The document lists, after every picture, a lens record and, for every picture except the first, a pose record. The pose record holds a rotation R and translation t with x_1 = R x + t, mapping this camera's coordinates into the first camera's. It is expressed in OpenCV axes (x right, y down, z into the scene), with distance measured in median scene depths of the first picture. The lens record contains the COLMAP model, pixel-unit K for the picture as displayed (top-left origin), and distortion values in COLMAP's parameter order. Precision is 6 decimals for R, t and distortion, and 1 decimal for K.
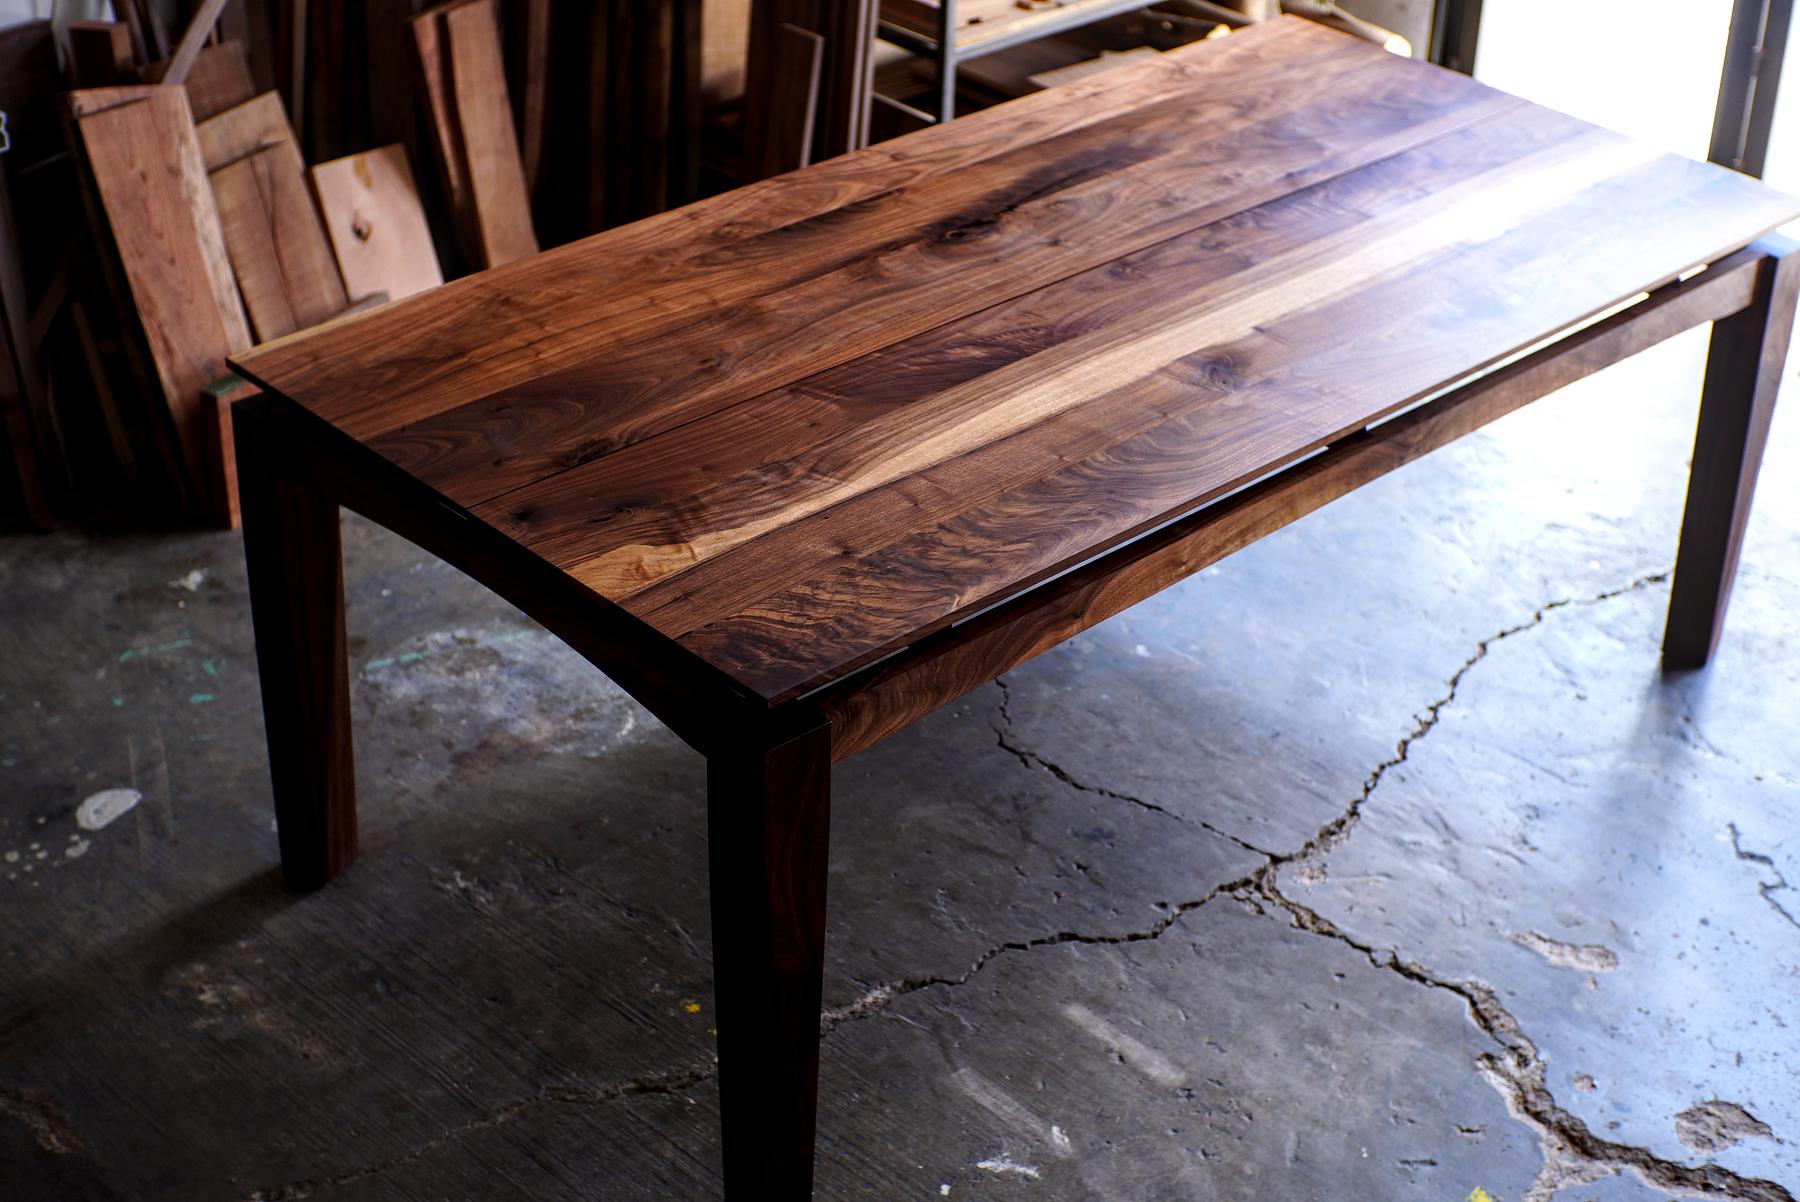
lens RADIAL K [[2833.9, 0, 887.8], [0, 2833.9, 634.5], [0, 0, 1]] dist [-0.191431, 0.000000]
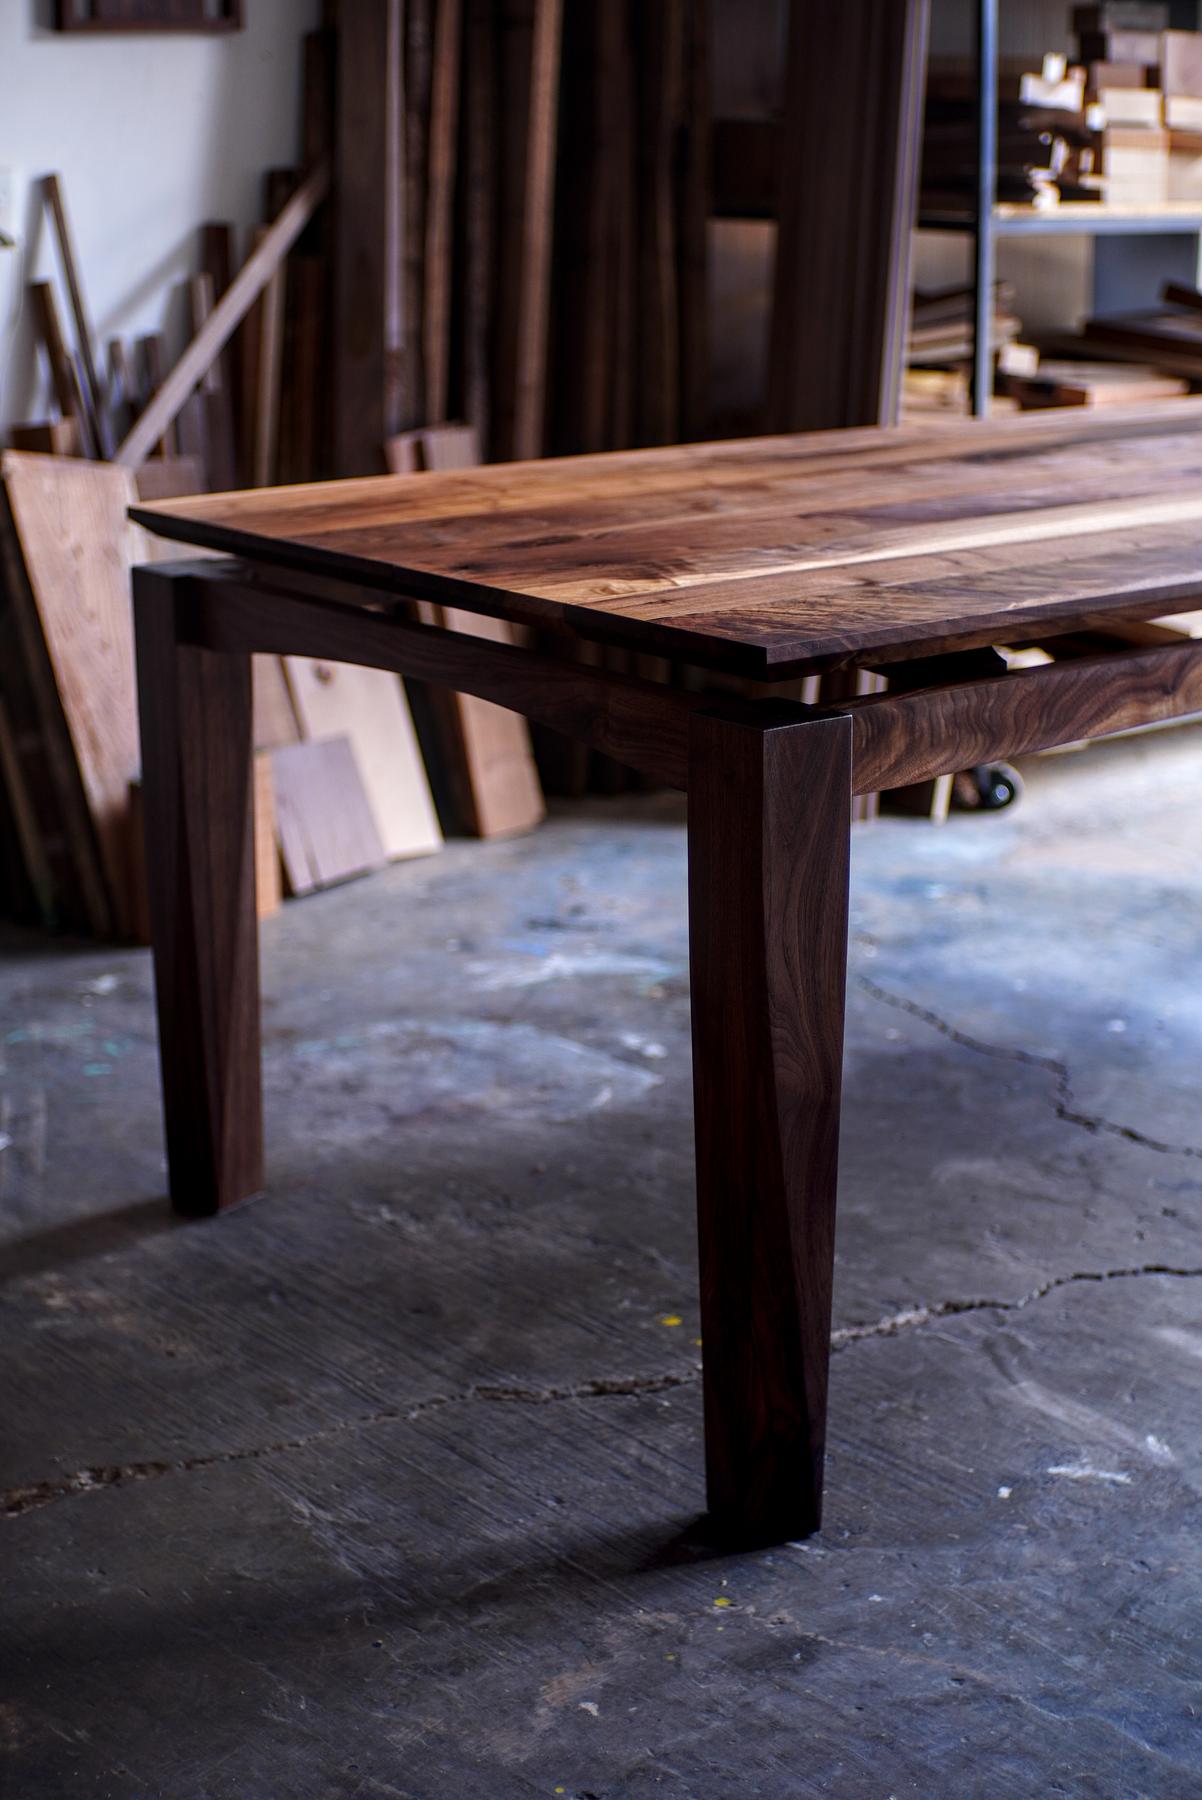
lens RADIAL K [[2833.9, 0, 584.2], [0, 2833.9, 909.7], [0, 0, 1]] dist [-0.191431, 0.000000]
pose [[0.993557, -0.006917, -0.113118, -0.004562], [-0.022893, 0.965307, -0.260111, 0.219350], [0.110993, 0.261025, 0.958930, 0.220300]]
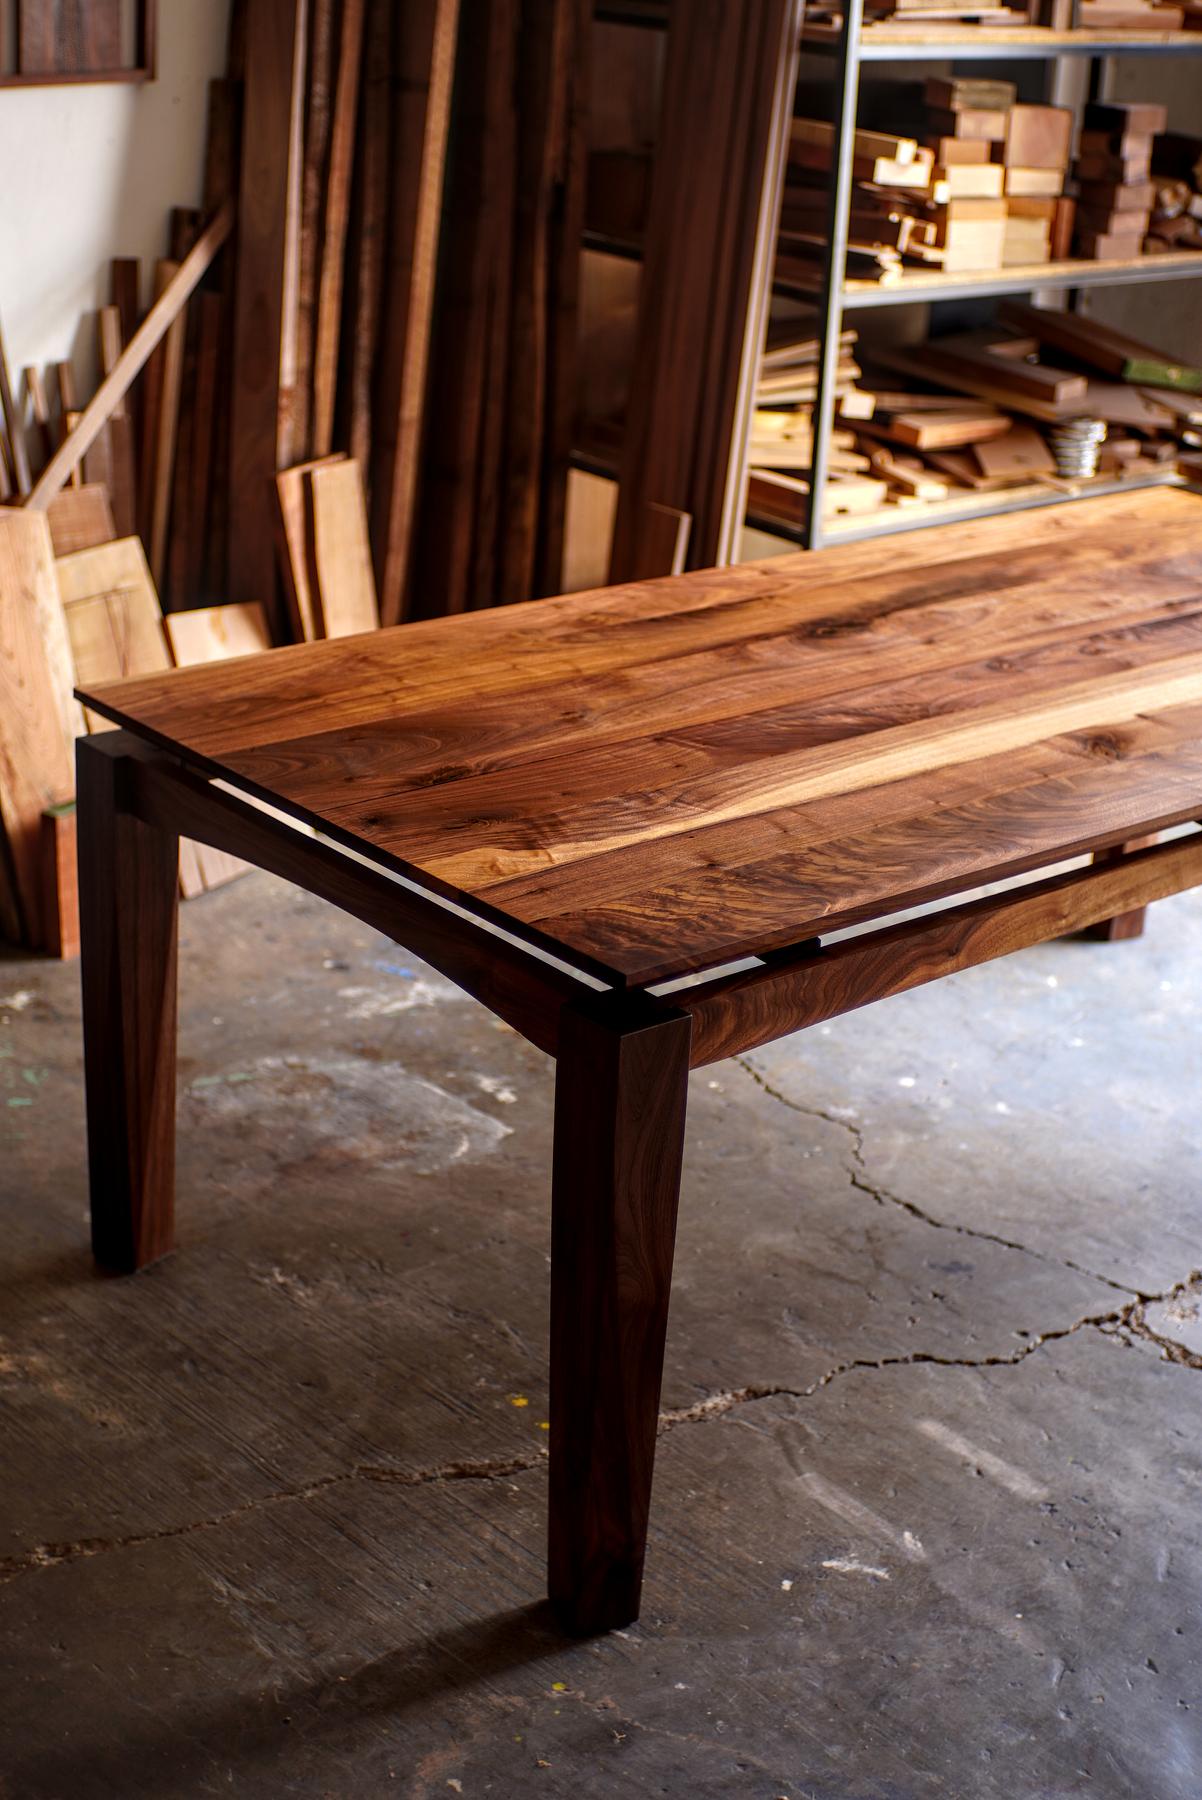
lens RADIAL K [[2833.9, 0, 585.1], [0, 2833.9, 914.7], [0, 0, 1]] dist [-0.191431, 0.000000]
pose [[0.998077, 0.039209, -0.048005, -0.009012], [-0.046252, 0.986719, -0.155715, 0.114255], [0.041262, 0.157636, 0.986635, 0.054382]]
